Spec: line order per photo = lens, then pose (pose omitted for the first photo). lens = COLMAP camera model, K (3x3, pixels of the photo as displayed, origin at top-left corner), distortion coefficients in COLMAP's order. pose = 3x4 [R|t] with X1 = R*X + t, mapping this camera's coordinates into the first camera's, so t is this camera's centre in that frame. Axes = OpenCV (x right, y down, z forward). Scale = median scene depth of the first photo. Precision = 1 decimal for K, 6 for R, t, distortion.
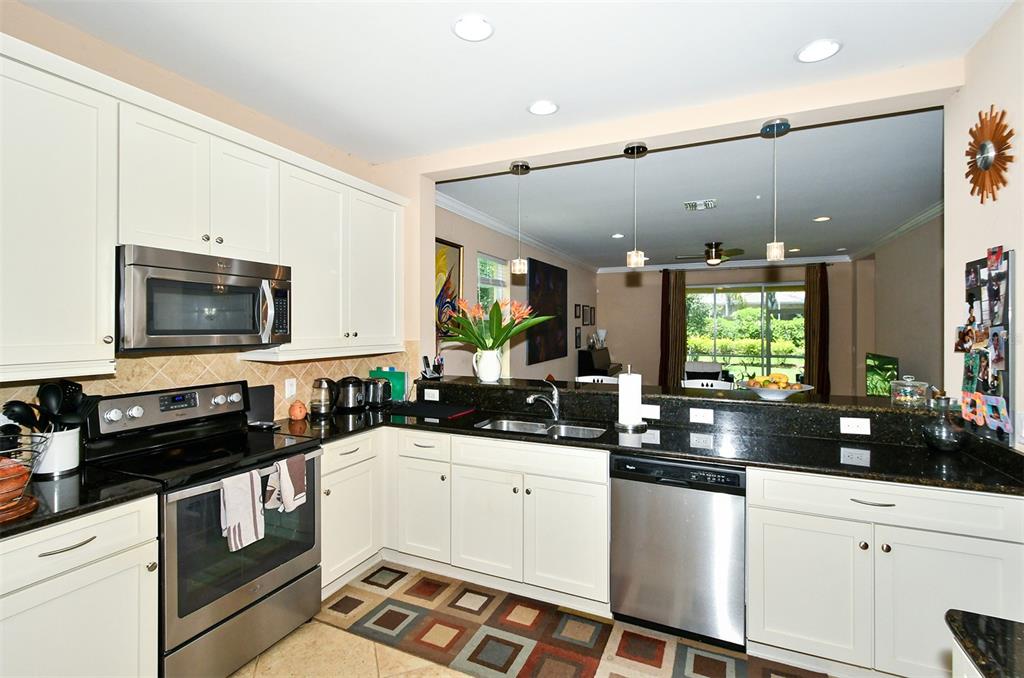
lens RADIAL K [[463.7, 0, 518.2], [0, 463.7, 325.9], [0, 0, 1]] dist [0.004591, 0.000545]
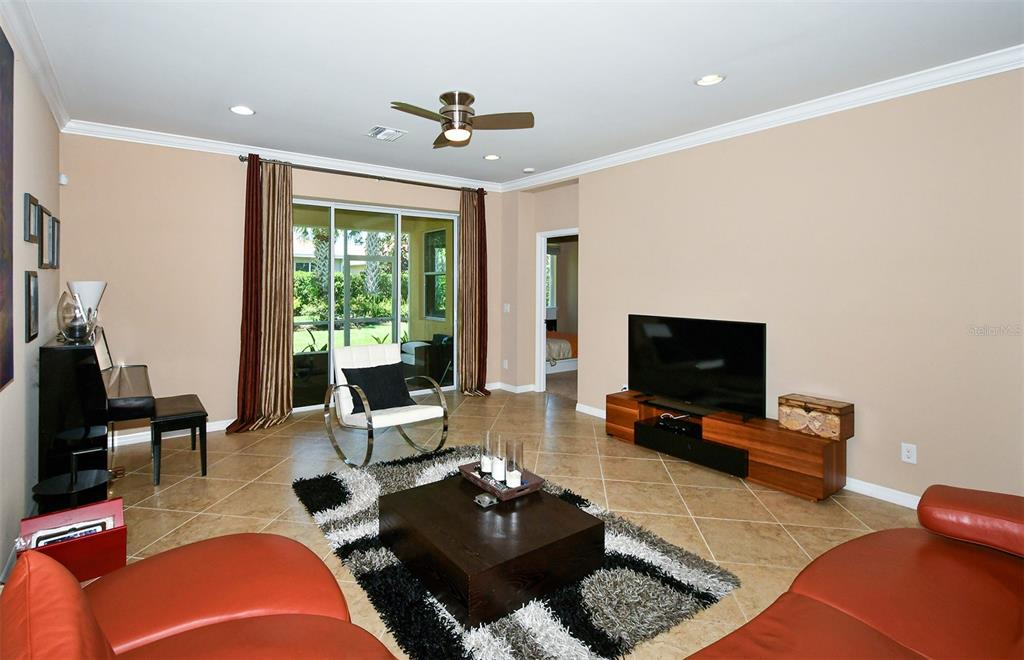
lens RADIAL K [[498.3, 0, 484.1], [0, 498.3, 288.0], [0, 0, 1]] dist [-0.001762, -0.000189]
pose [[0.511214, -0.005122, 0.859438, -0.001579], [-0.005555, 0.999942, 0.009264, 0.016757], [-0.859436, -0.009510, 0.511155, 1.093660]]
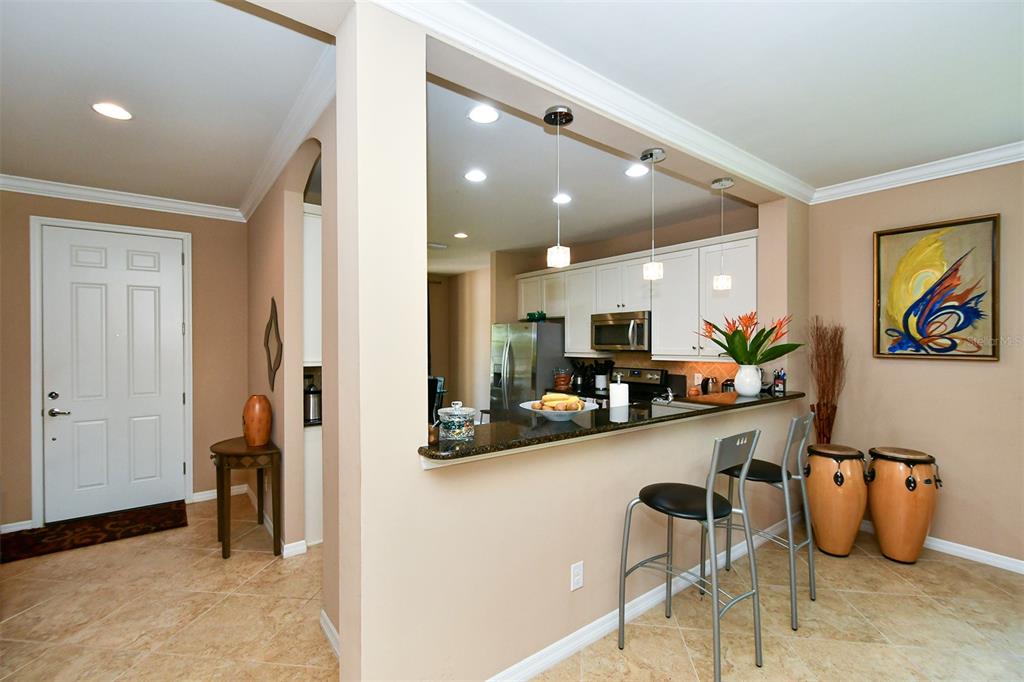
lens RADIAL K [[449.3, 0, 514.8], [0, 449.3, 343.5], [0, 0, 1]] dist [-0.002265, -0.001155]
pose [[-0.471144, 0.000222, -0.882057, 0.742673], [0.000697, 1.000000, -0.000121, 0.003912], [0.882056, -0.000672, -0.471144, 0.723418]]
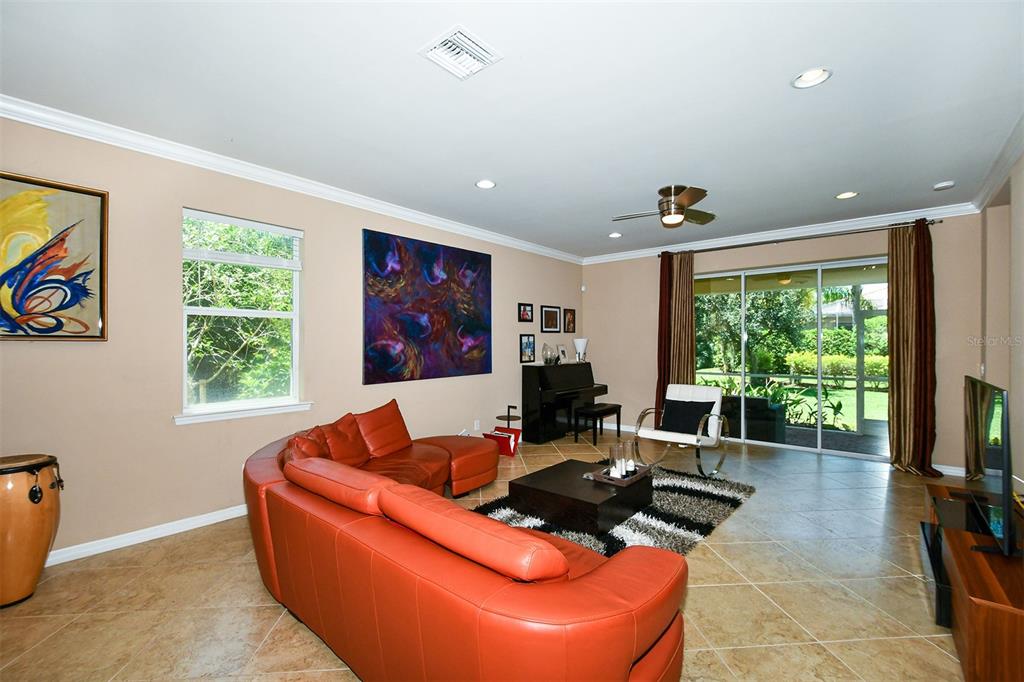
lens RADIAL K [[449.3, 0, 514.8], [0, 449.3, 343.5], [0, 0, 1]] dist [-0.002265, -0.001155]
pose [[0.961819, -0.001487, -0.273681, 0.582557], [0.001652, 0.999999, 0.000372, 0.031831], [0.273680, -0.000810, 0.961820, 0.585411]]
